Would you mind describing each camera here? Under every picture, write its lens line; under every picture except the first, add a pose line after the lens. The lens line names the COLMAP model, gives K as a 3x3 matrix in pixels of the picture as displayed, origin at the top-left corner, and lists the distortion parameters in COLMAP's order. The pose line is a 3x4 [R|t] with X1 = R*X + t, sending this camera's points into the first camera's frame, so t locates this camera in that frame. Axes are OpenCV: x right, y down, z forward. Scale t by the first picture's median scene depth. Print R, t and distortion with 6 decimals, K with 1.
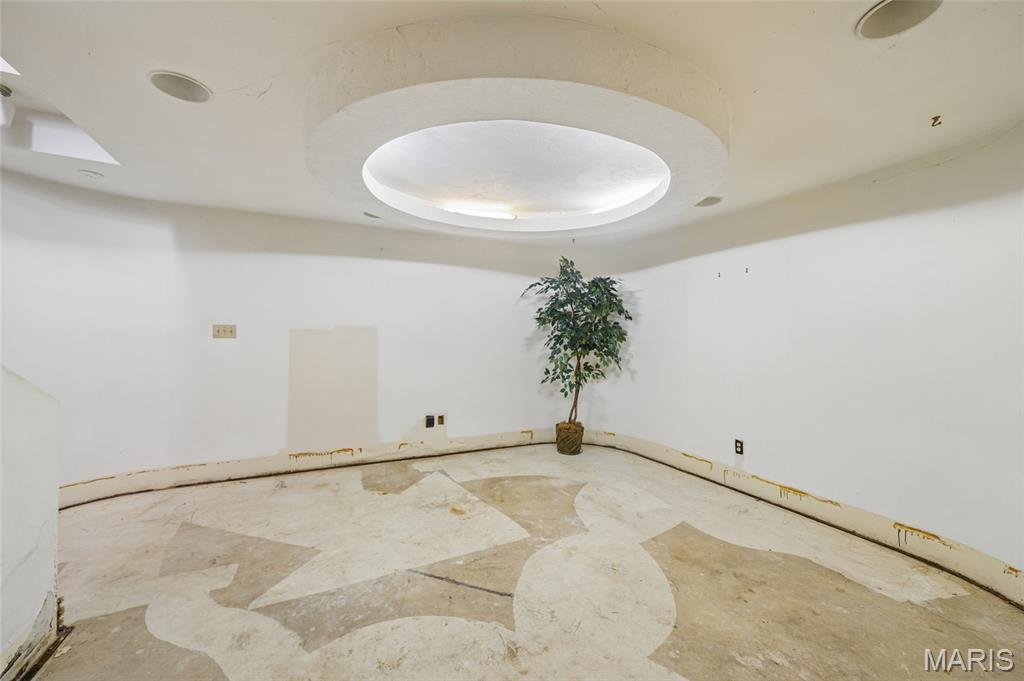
lens RADIAL K [[423.5, 0, 510.6], [0, 423.5, 338.8], [0, 0, 1]] dist [-0.000339, -0.000076]
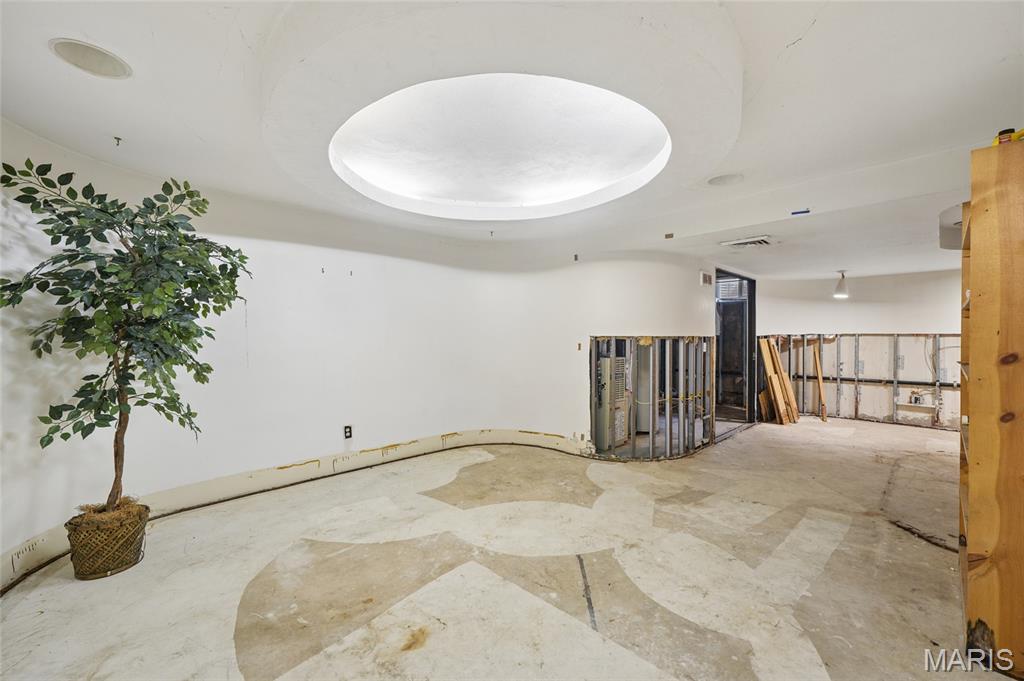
lens RADIAL K [[423.5, 0, 510.1], [0, 423.5, 336.8], [0, 0, 1]] dist [-0.000339, -0.000076]
pose [[-0.337020, -0.016595, 0.941351, -1.042635], [-0.001448, 0.999853, 0.017108, -0.019598], [-0.941496, 0.004402, -0.336995, 1.592919]]
